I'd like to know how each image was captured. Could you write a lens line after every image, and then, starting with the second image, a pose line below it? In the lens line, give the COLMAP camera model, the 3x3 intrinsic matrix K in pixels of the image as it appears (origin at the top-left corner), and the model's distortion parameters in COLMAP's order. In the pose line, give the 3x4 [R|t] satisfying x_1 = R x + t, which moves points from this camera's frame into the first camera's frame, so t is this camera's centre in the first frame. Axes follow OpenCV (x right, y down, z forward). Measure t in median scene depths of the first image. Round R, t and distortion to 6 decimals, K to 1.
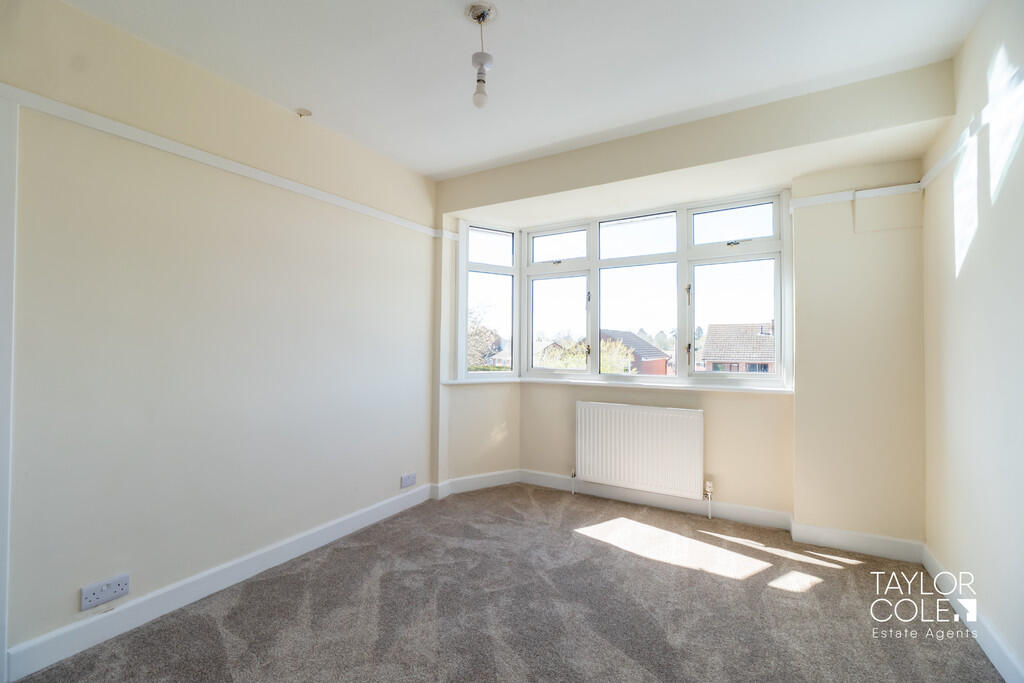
lens RADIAL K [[444.5, 0, 509.0], [0, 444.5, 338.9], [0, 0, 1]] dist [-0.002107, -0.000157]
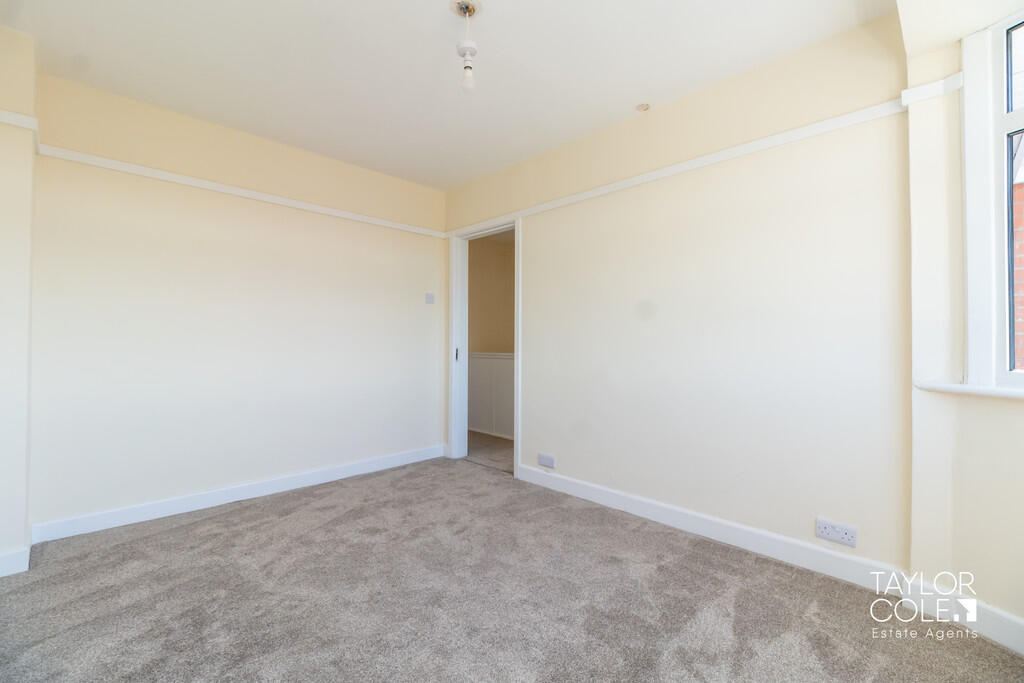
lens RADIAL K [[444.5, 0, 509.0], [0, 444.5, 338.9], [0, 0, 1]] dist [-0.002107, -0.000157]
pose [[-0.256197, -0.016524, -0.966483, 0.519007], [0.008908, 0.999771, -0.019454, 0.056908], [0.966584, -0.013594, -0.255991, 0.752773]]
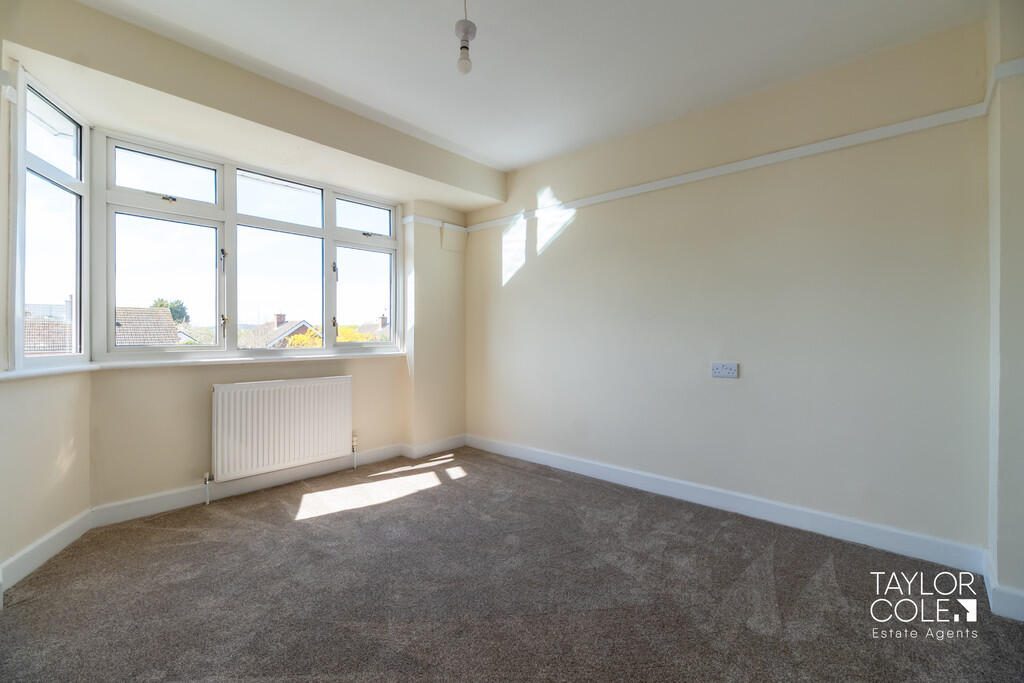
lens RADIAL K [[442.0, 0, 511.4], [0, 442.0, 334.7], [0, 0, 1]] dist [-0.000690, -0.000100]
pose [[0.199739, -0.002538, 0.979846, -0.579975], [-0.016258, 0.999850, 0.005904, 0.042154], [-0.979714, -0.017110, 0.199668, 0.368905]]
